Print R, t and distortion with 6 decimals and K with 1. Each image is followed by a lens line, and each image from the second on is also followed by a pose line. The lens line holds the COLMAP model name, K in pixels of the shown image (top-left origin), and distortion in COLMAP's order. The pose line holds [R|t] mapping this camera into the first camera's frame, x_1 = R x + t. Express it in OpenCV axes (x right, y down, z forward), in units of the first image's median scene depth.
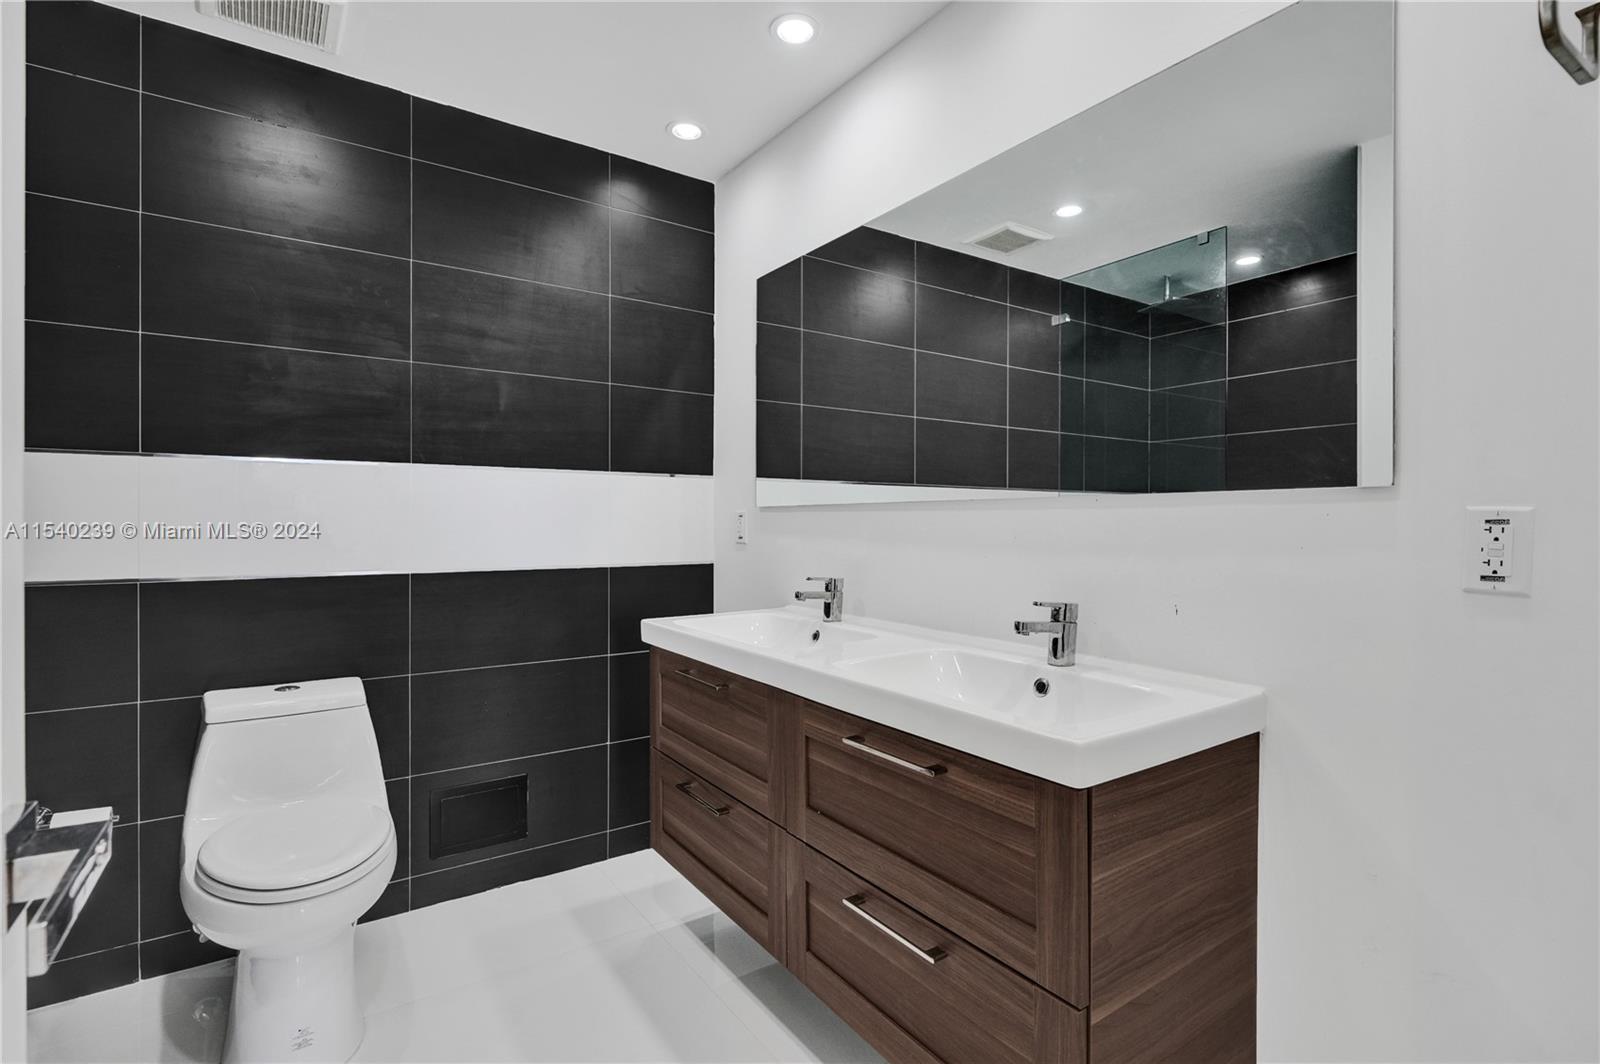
lens RADIAL K [[766.4, 0, 809.5], [0, 766.4, 513.6], [0, 0, 1]] dist [-0.020302, 0.011588]
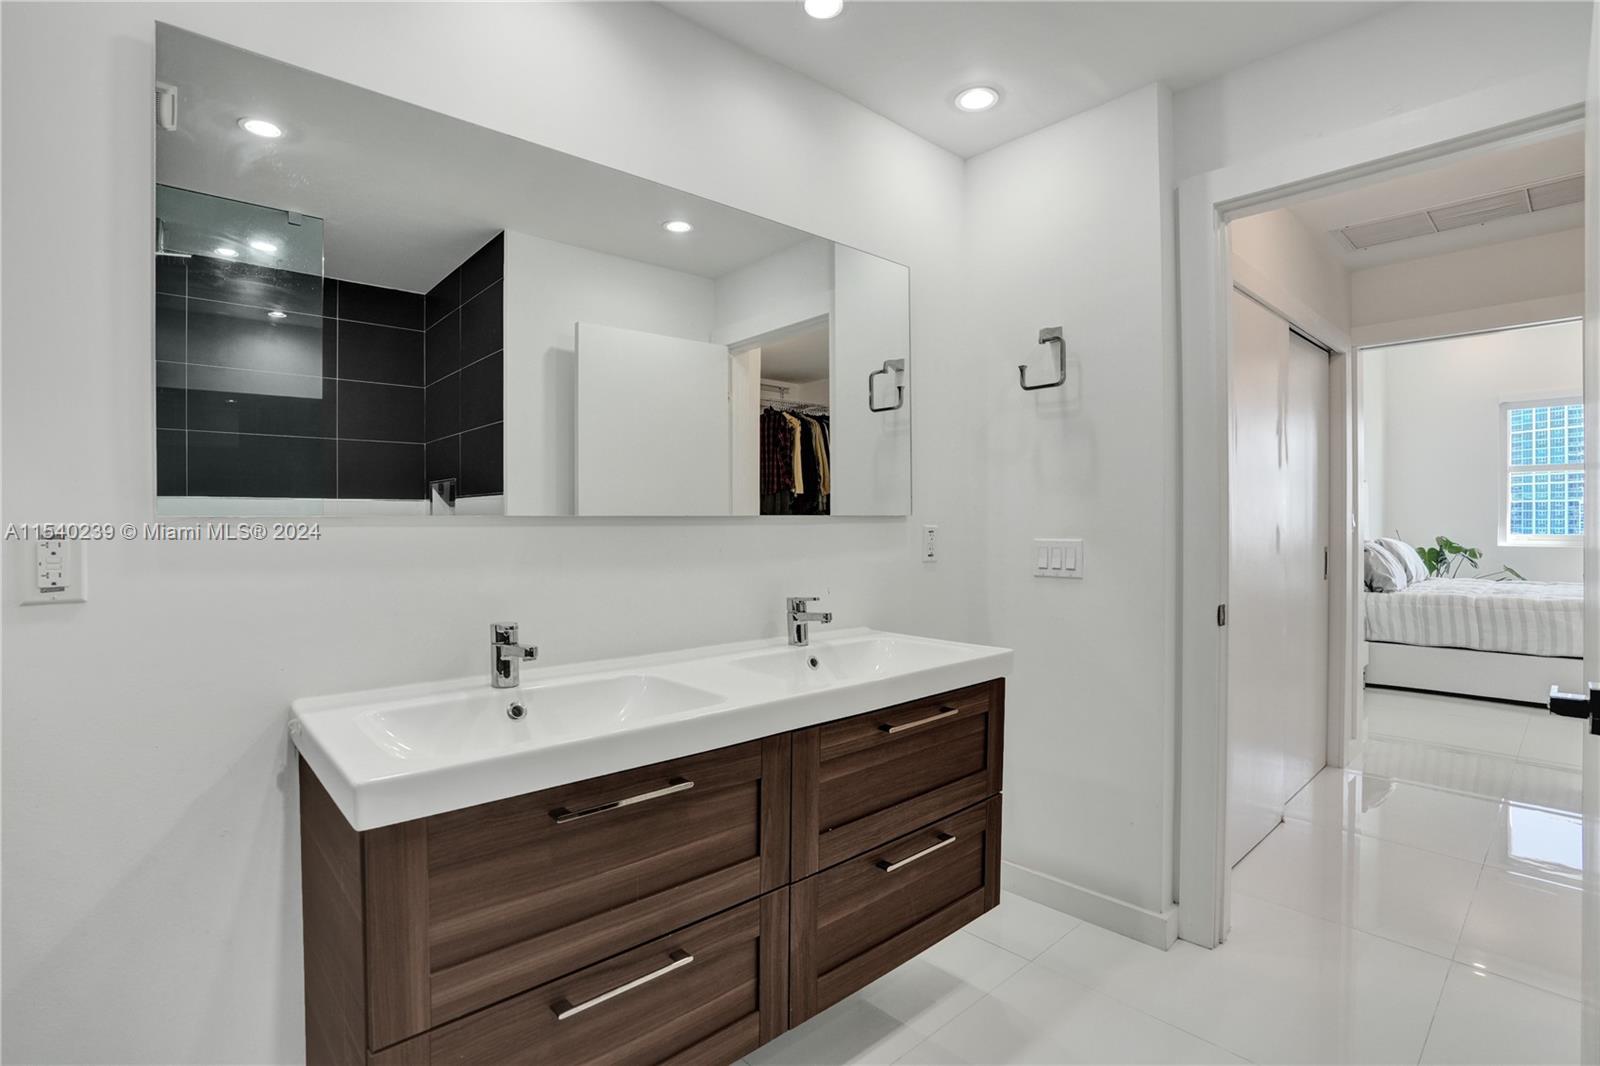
lens RADIAL K [[766.4, 0, 805.6], [0, 766.4, 543.6], [0, 0, 1]] dist [-0.020302, 0.011588]
pose [[-0.134853, -0.030351, 0.990401, -1.265796], [-0.003566, 0.999539, 0.030146, -0.021762], [-0.990859, 0.000533, -0.134899, 1.520836]]
